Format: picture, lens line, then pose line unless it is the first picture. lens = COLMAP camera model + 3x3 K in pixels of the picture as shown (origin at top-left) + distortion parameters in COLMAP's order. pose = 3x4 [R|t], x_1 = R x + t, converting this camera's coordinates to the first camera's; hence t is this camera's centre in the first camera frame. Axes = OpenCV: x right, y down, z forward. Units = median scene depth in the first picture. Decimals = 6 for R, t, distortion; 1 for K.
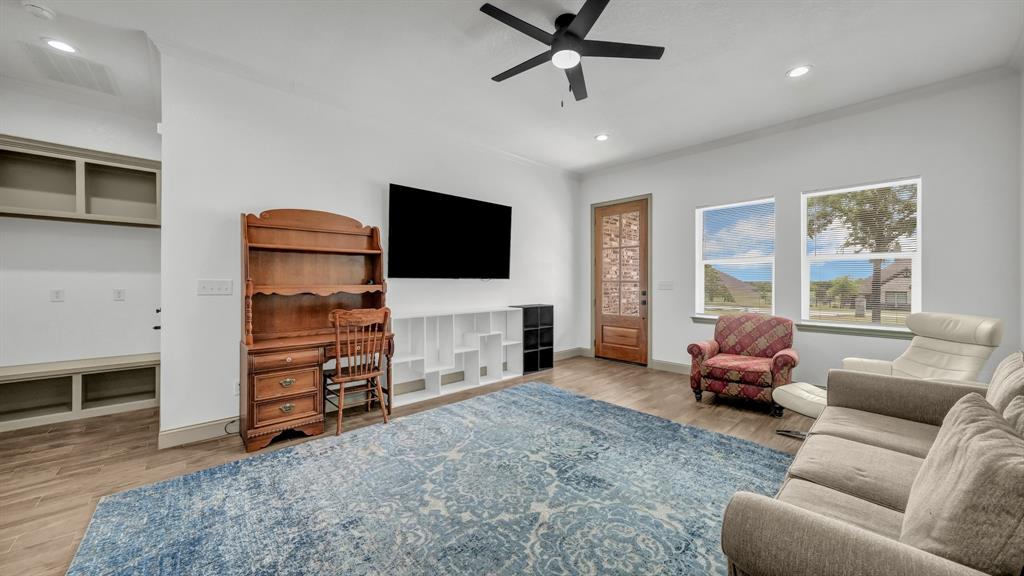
lens RADIAL K [[354.7, 0, 511.0], [0, 354.7, 272.6], [0, 0, 1]] dist [-0.012888, 0.005169]
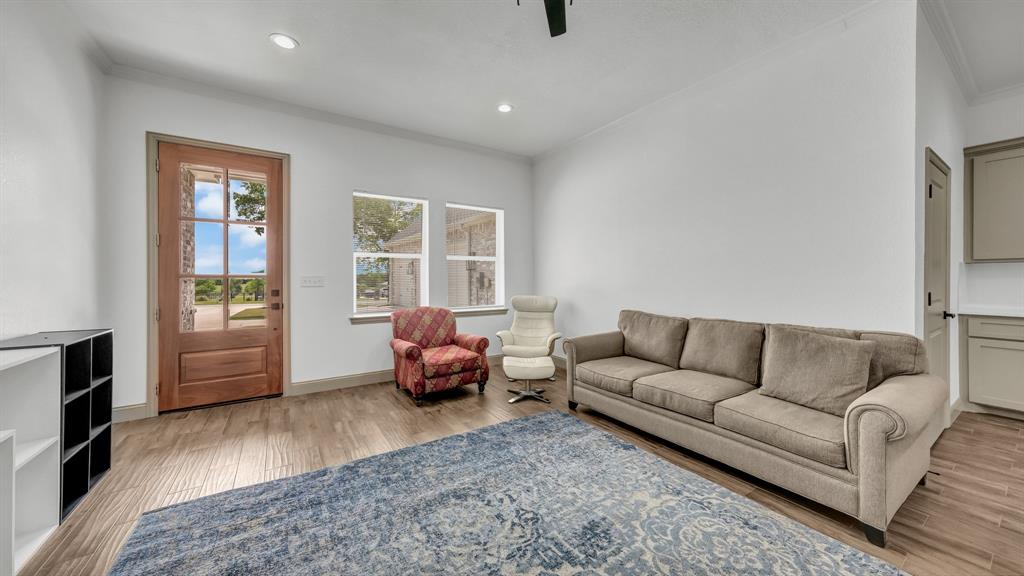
lens RADIAL K [[354.7, 0, 511.0], [0, 354.7, 272.6], [0, 0, 1]] dist [-0.012888, 0.005169]
pose [[0.176162, 0.010438, 0.984306, -0.389076], [-0.024691, 0.999676, -0.006182, 0.018791], [-0.984052, -0.023215, 0.176362, 0.718849]]
